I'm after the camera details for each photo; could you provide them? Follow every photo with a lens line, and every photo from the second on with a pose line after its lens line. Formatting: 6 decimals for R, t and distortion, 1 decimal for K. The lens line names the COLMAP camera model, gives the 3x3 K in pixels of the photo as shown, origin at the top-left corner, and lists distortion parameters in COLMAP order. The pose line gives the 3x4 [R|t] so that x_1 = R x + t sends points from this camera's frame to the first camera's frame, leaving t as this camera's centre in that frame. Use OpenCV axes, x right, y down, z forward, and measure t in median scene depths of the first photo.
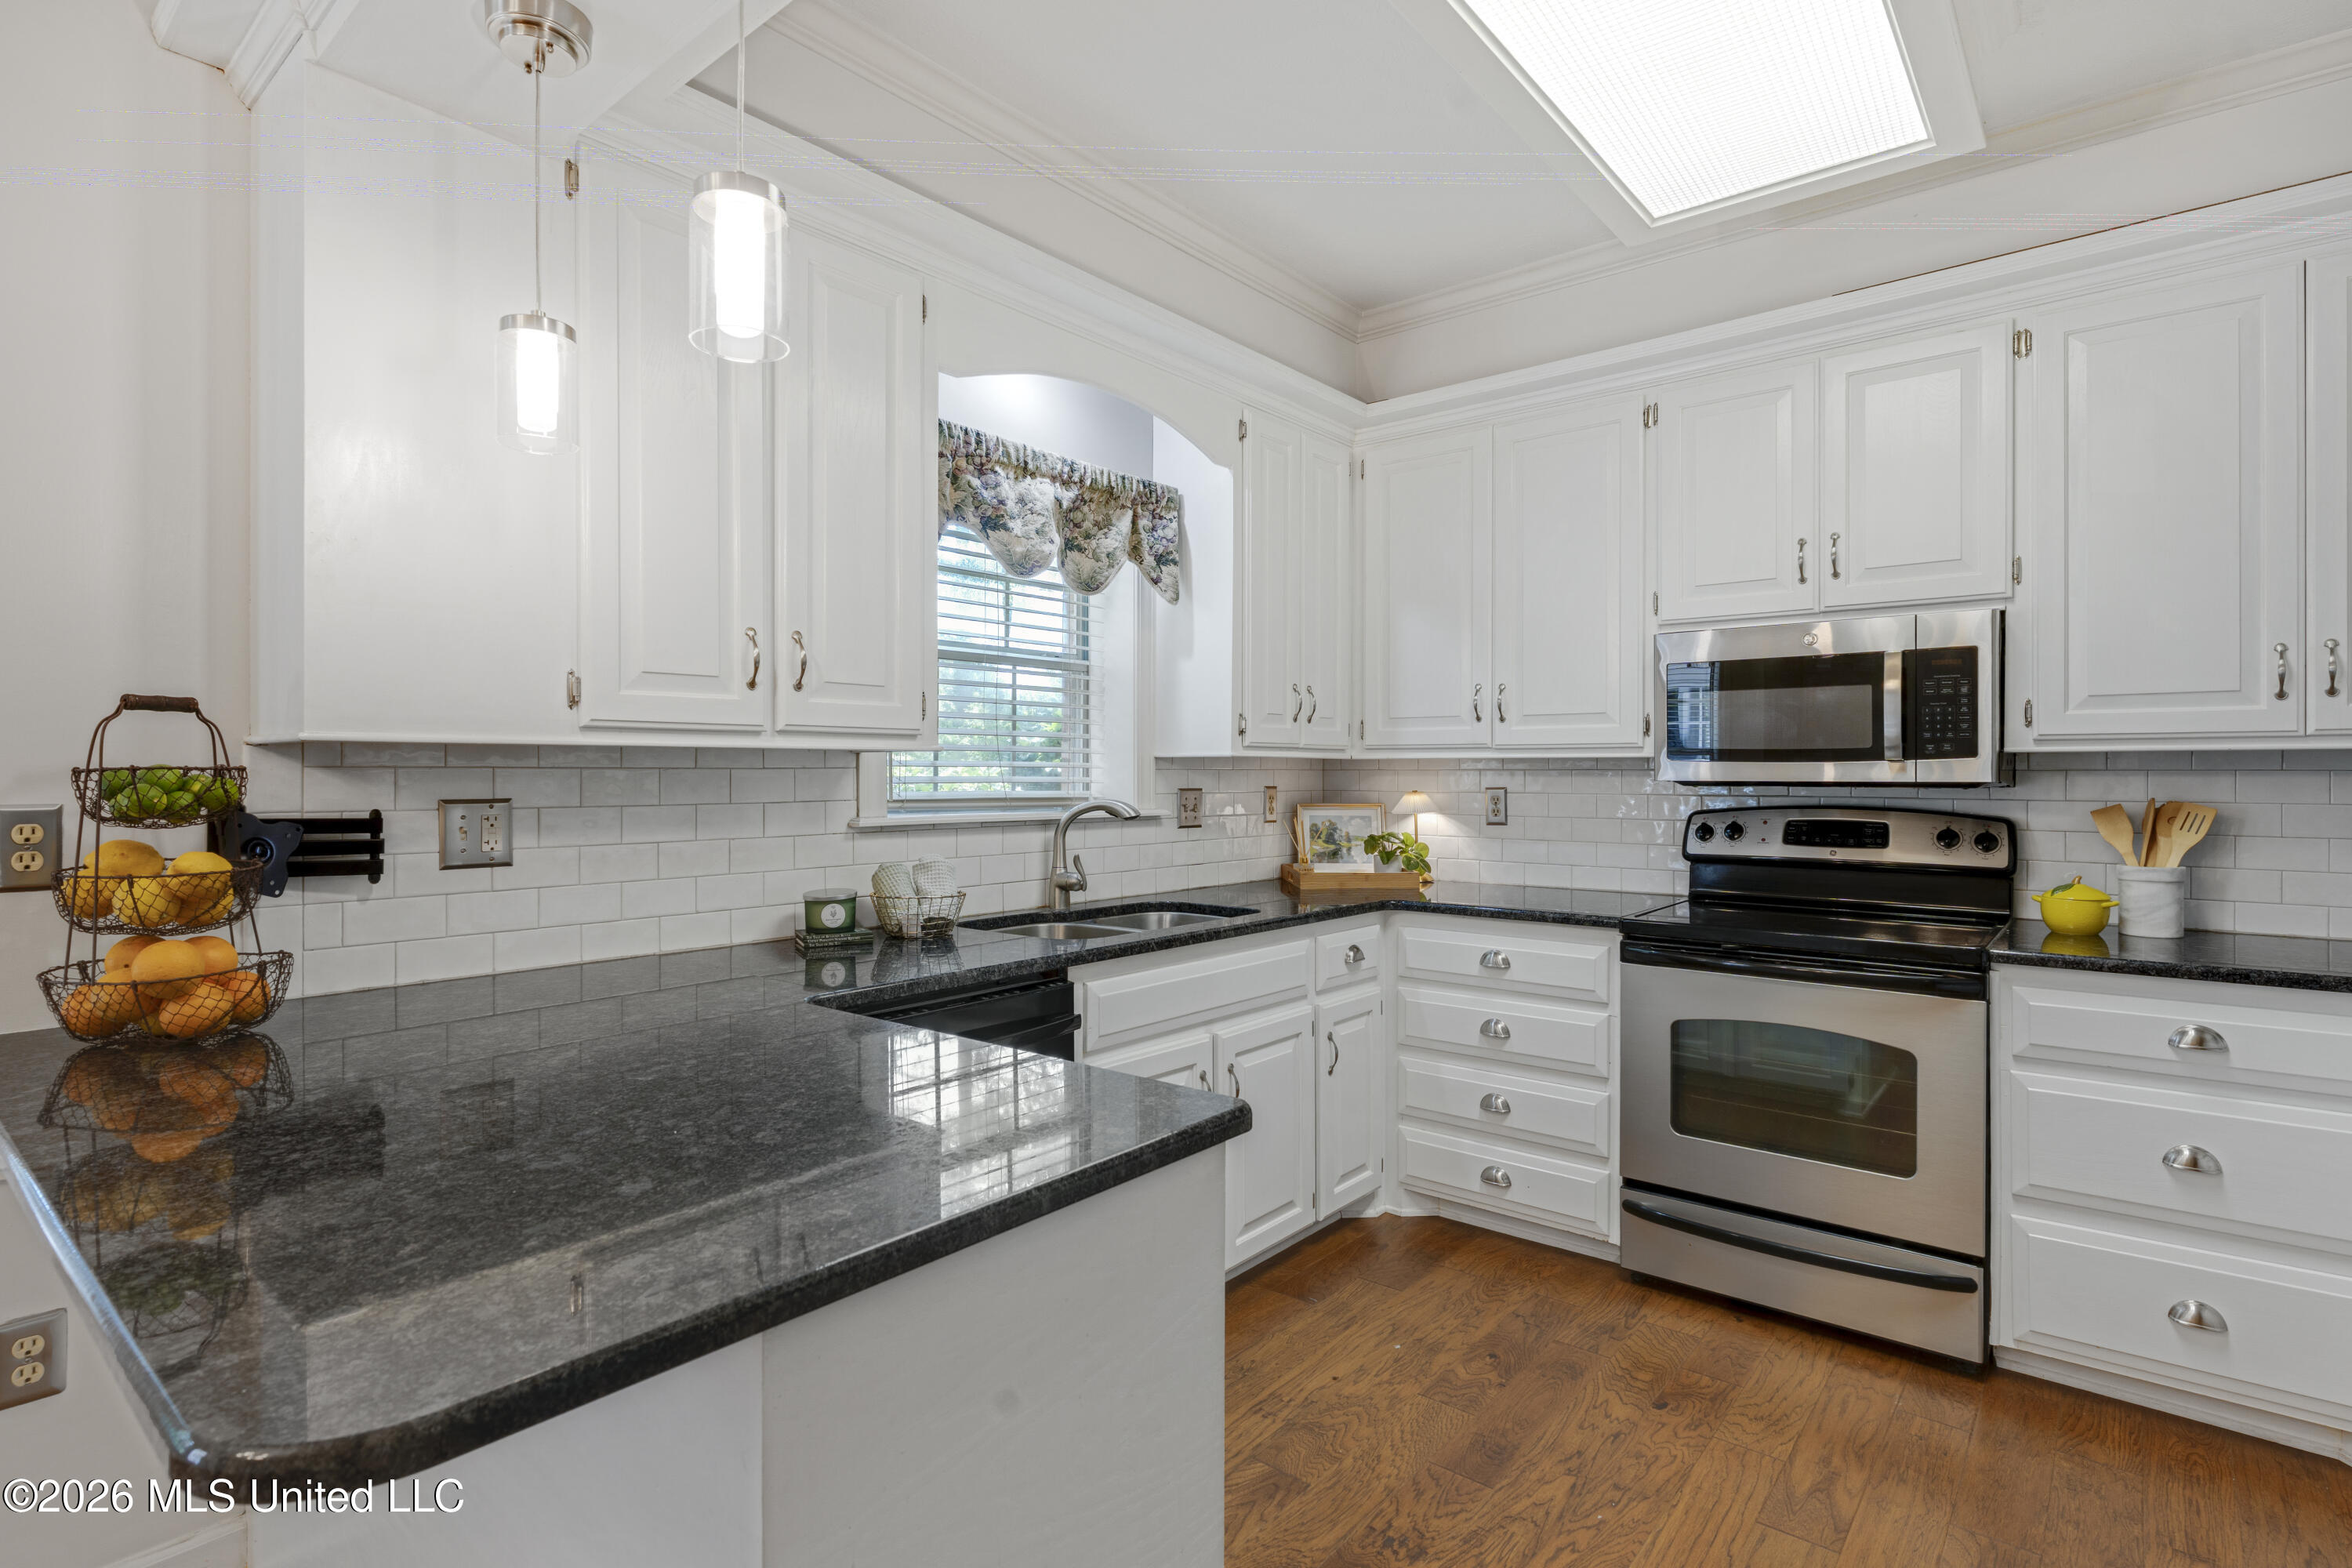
lens RADIAL K [[1154.0, 0, 1134.7], [0, 1154.0, 775.8], [0, 0, 1]] dist [-0.009025, 0.002319]
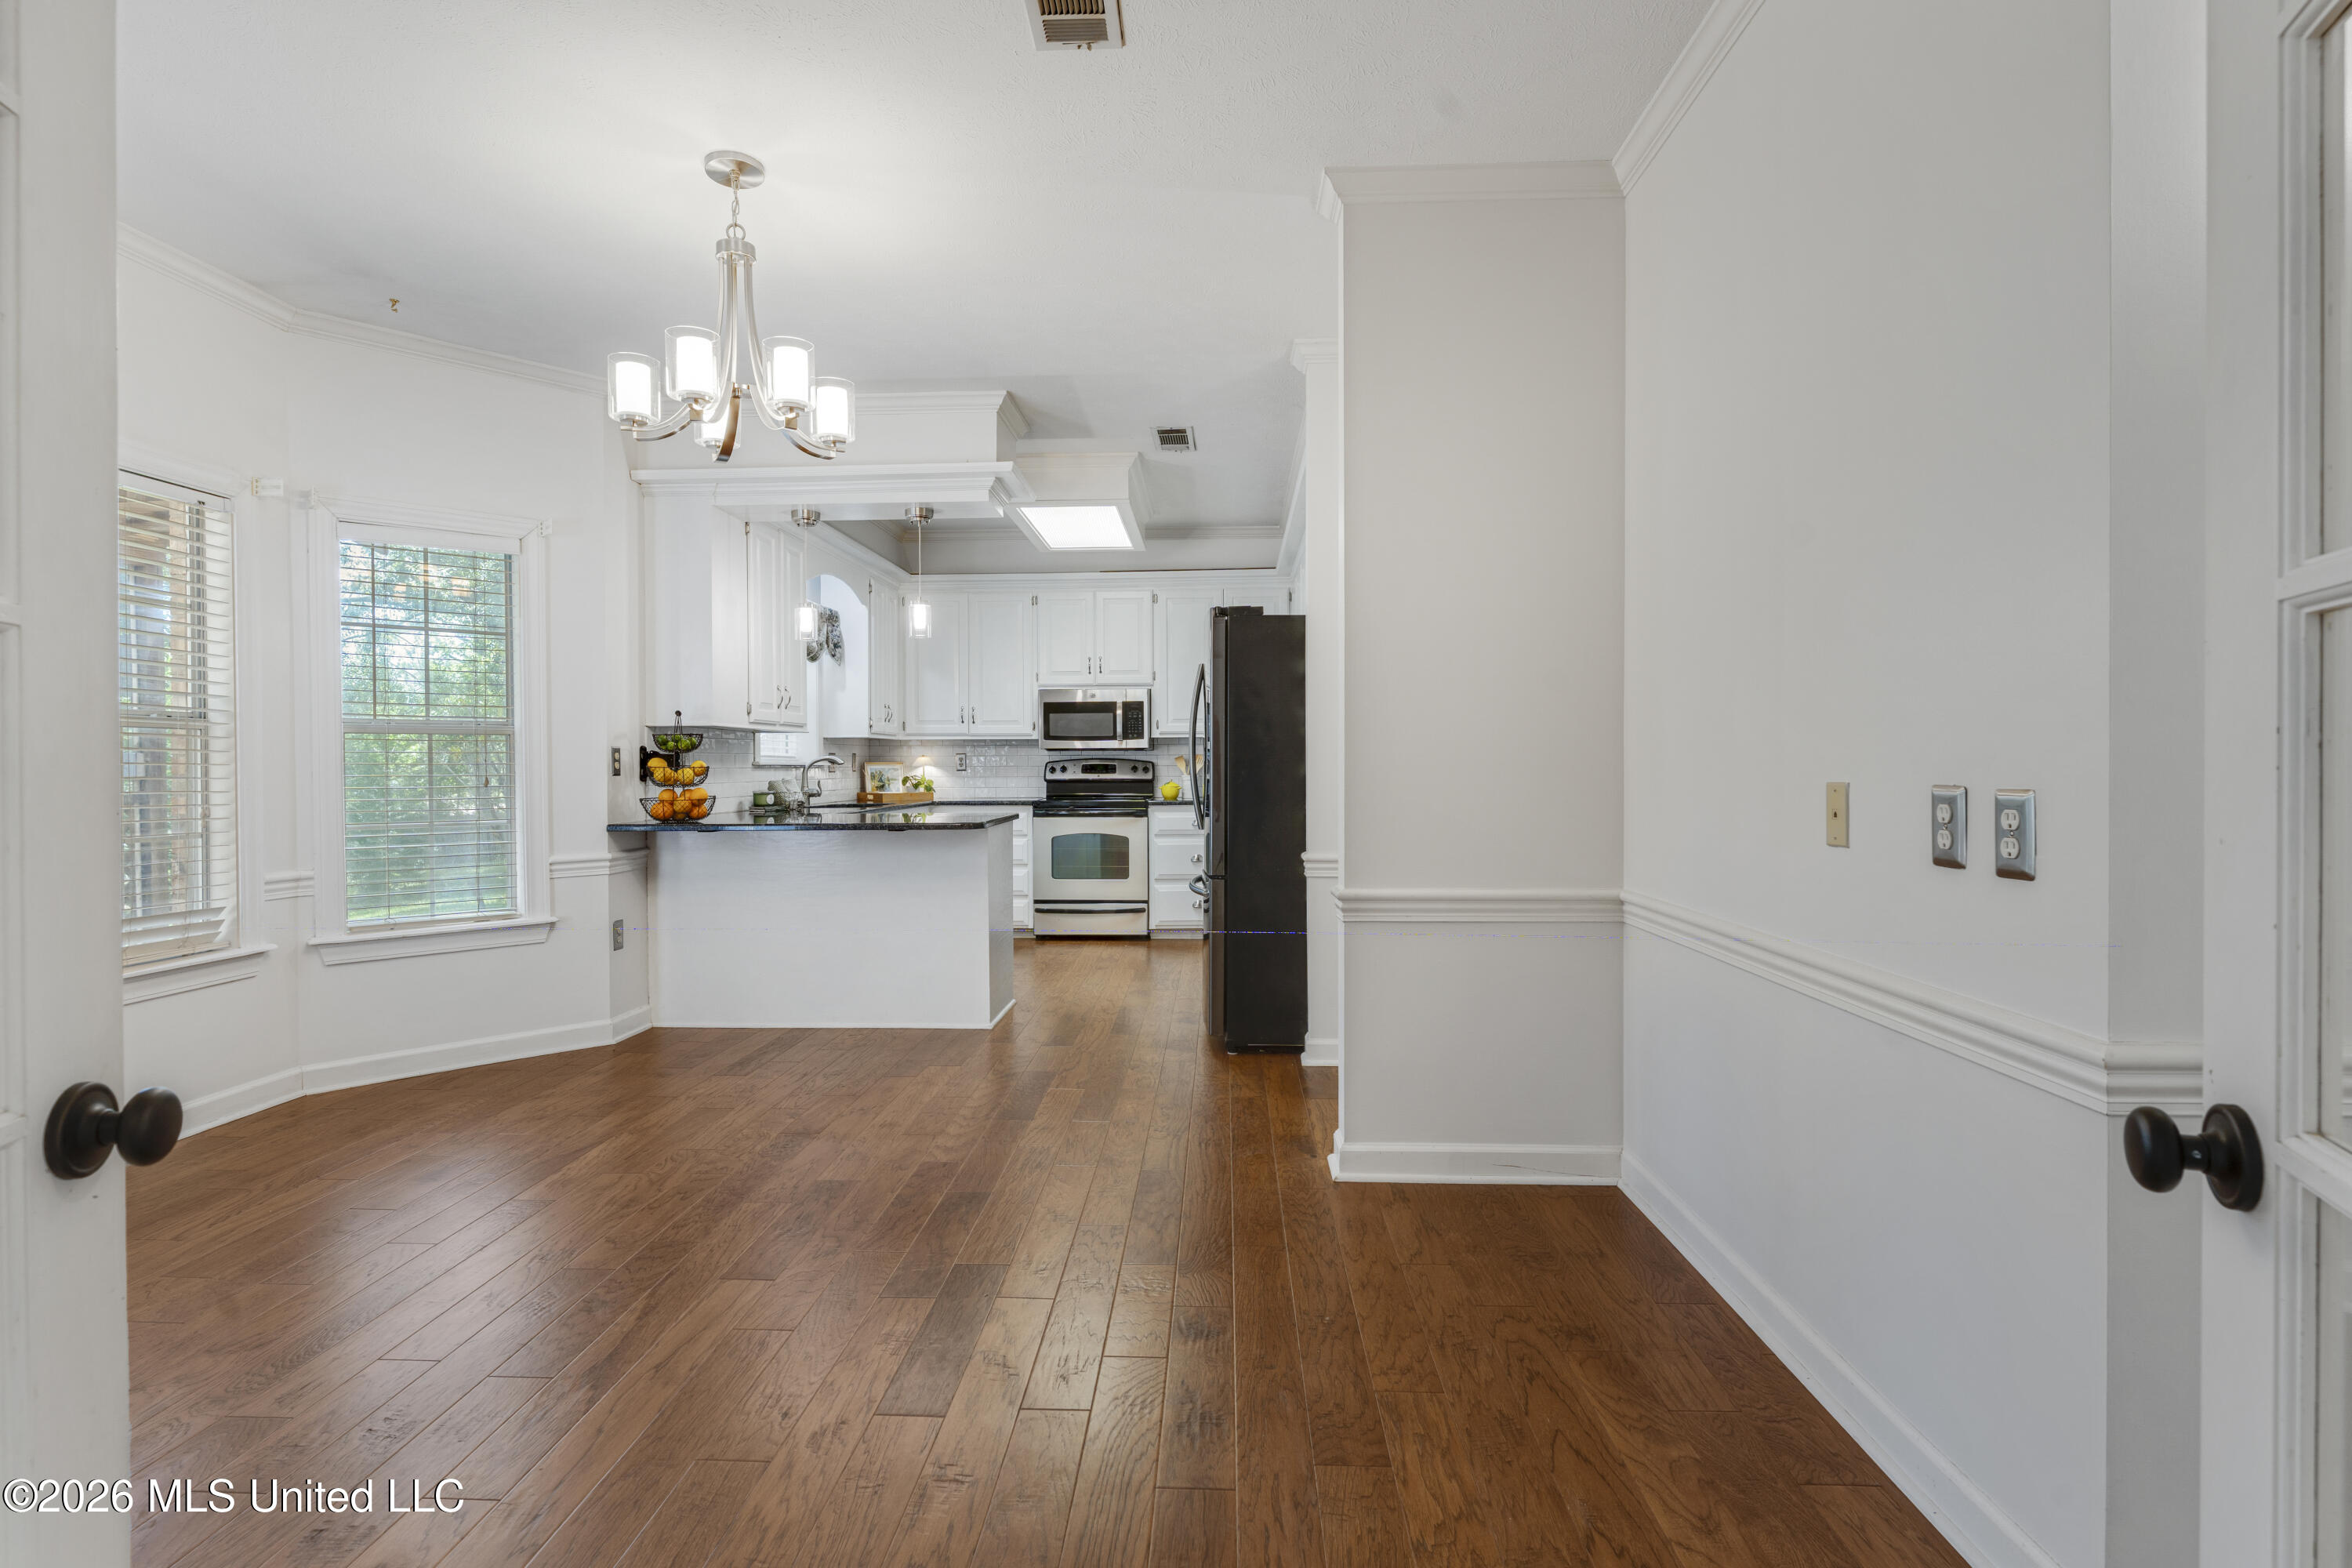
lens RADIAL K [[1222.7, 0, 1166.1], [0, 1222.7, 775.9], [0, 0, 1]] dist [0.003959, 0.000481]
pose [[0.789423, -0.008407, 0.613792, -1.124423], [0.006319, 0.999965, 0.005571, 0.060147], [-0.613817, -0.000519, 0.789448, -1.482261]]
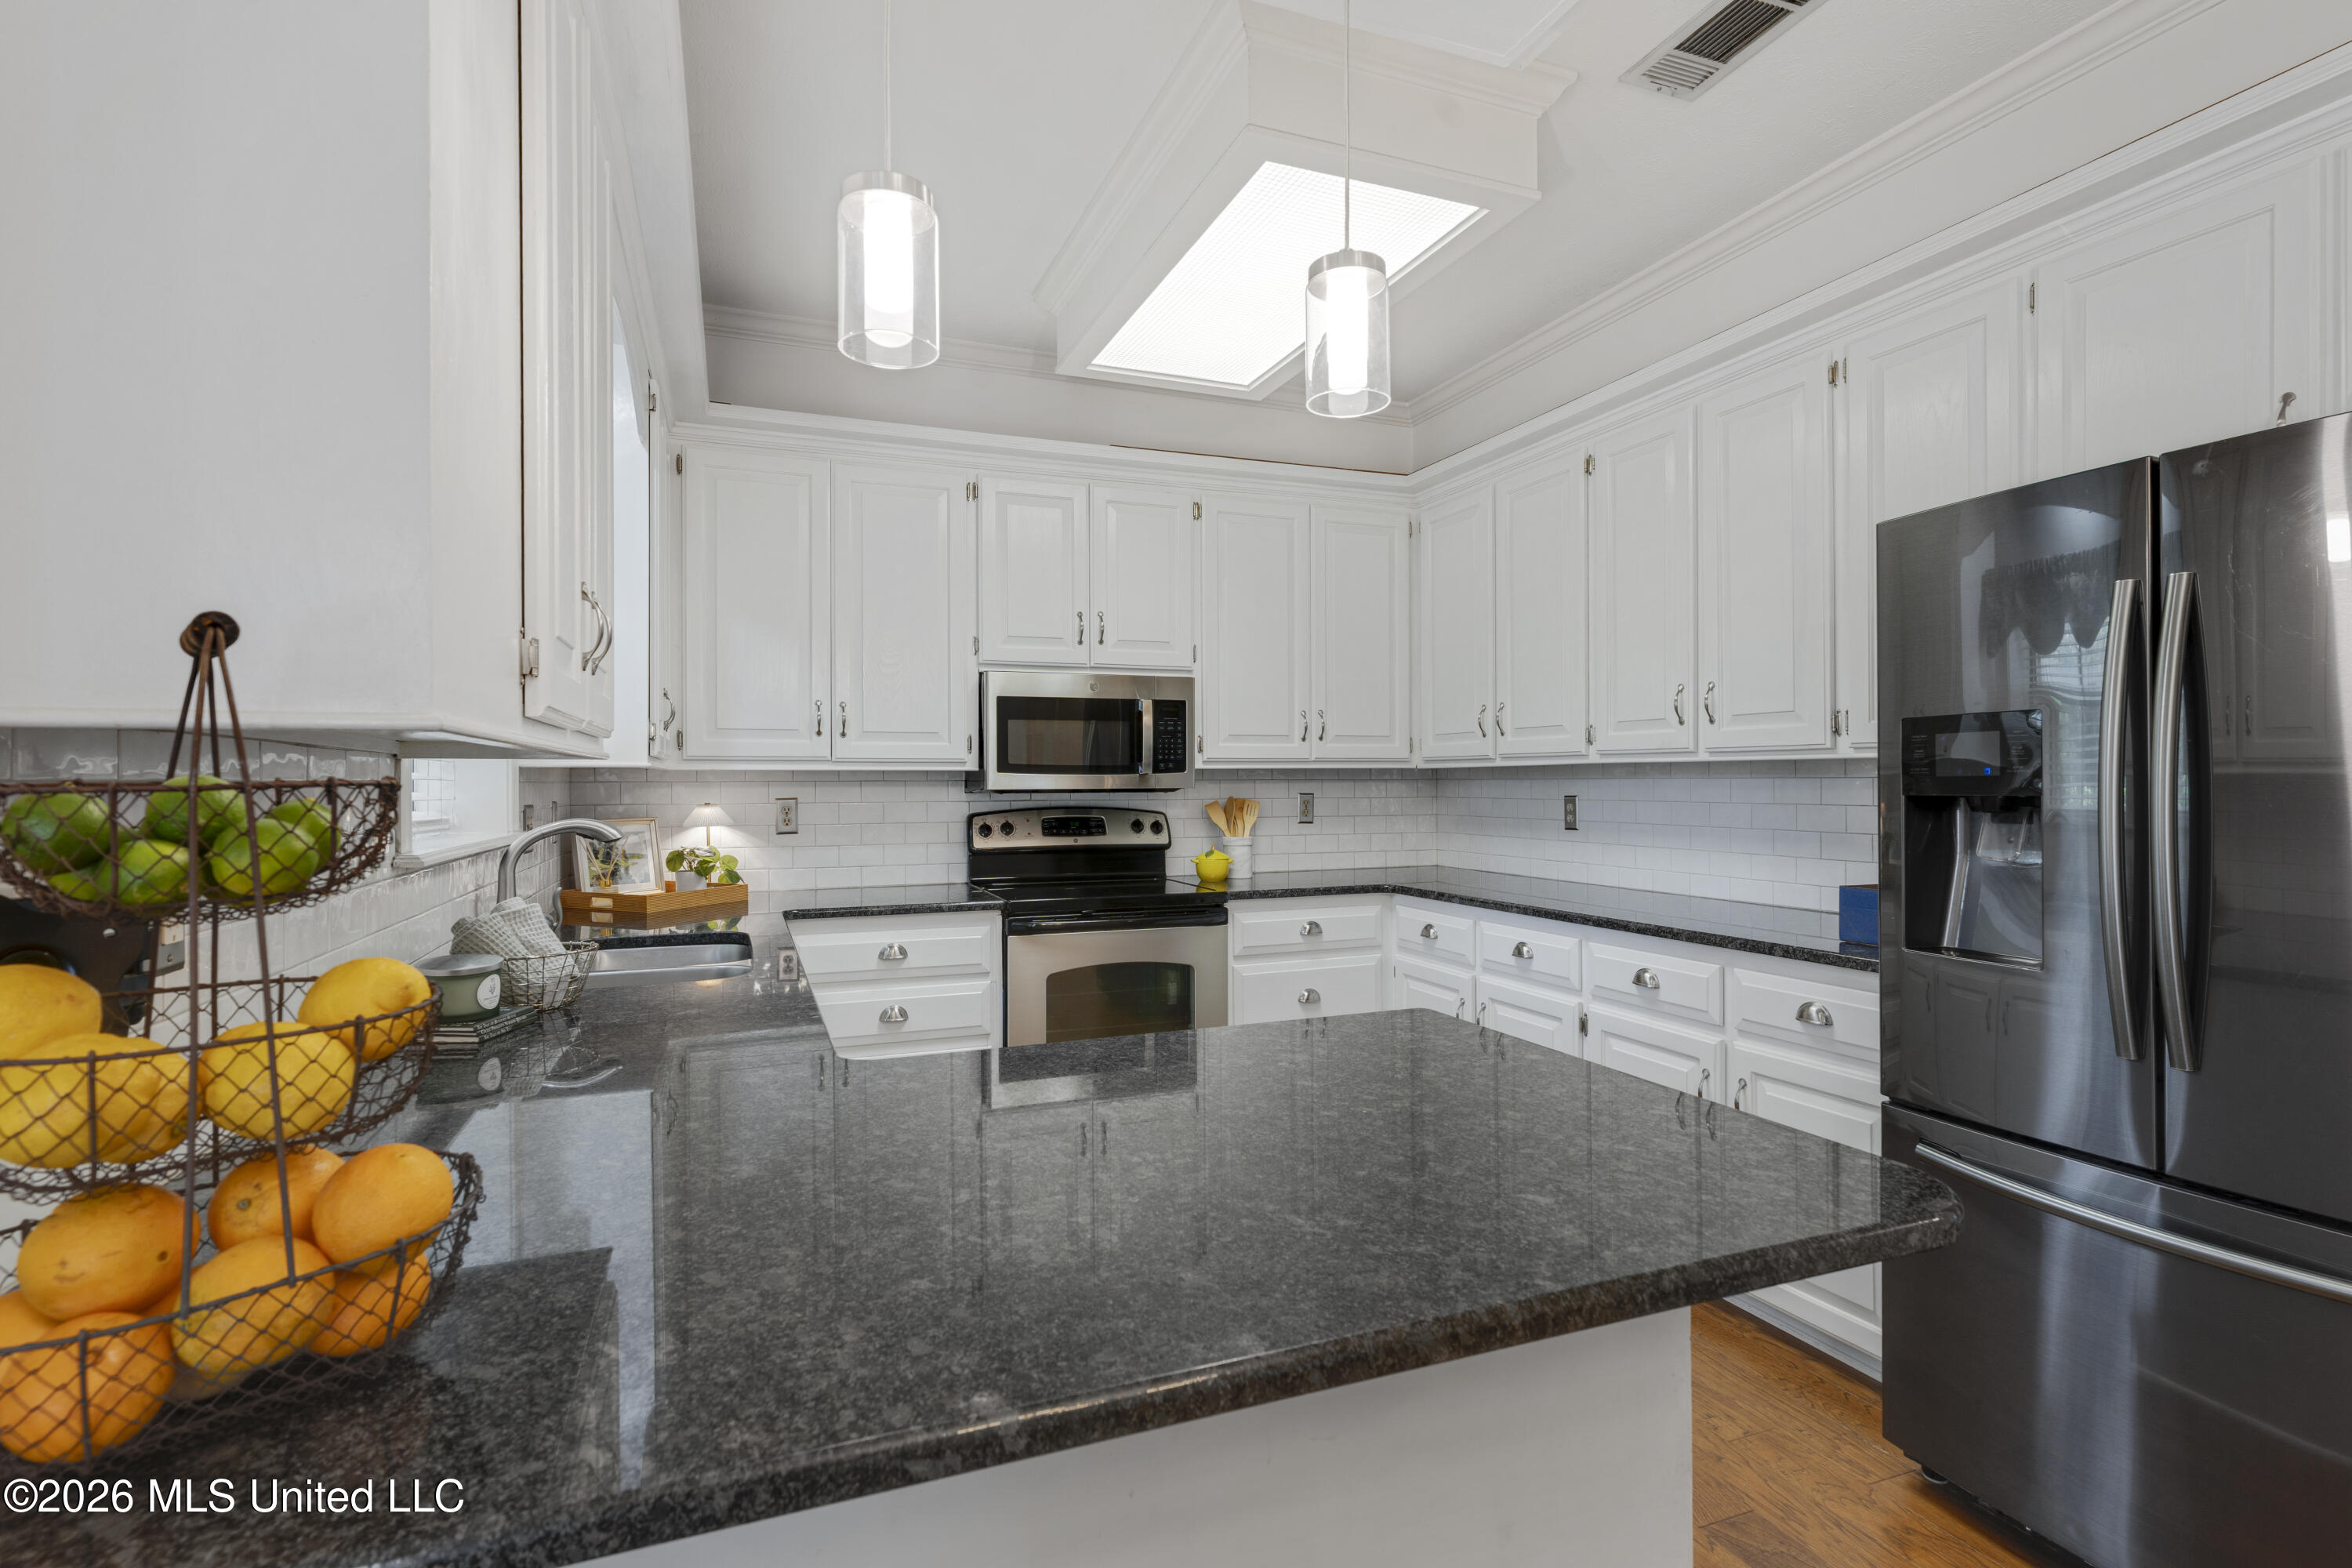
lens RADIAL K [[1154.0, 0, 1175.0], [0, 1154.0, 780.3], [0, 0, 1]] dist [-0.009025, 0.002319]
pose [[0.458894, -0.001567, 0.888490, -0.650670], [0.007771, 0.999967, -0.002250, -0.001399], [-0.888457, 0.007937, 0.458891, 0.294905]]
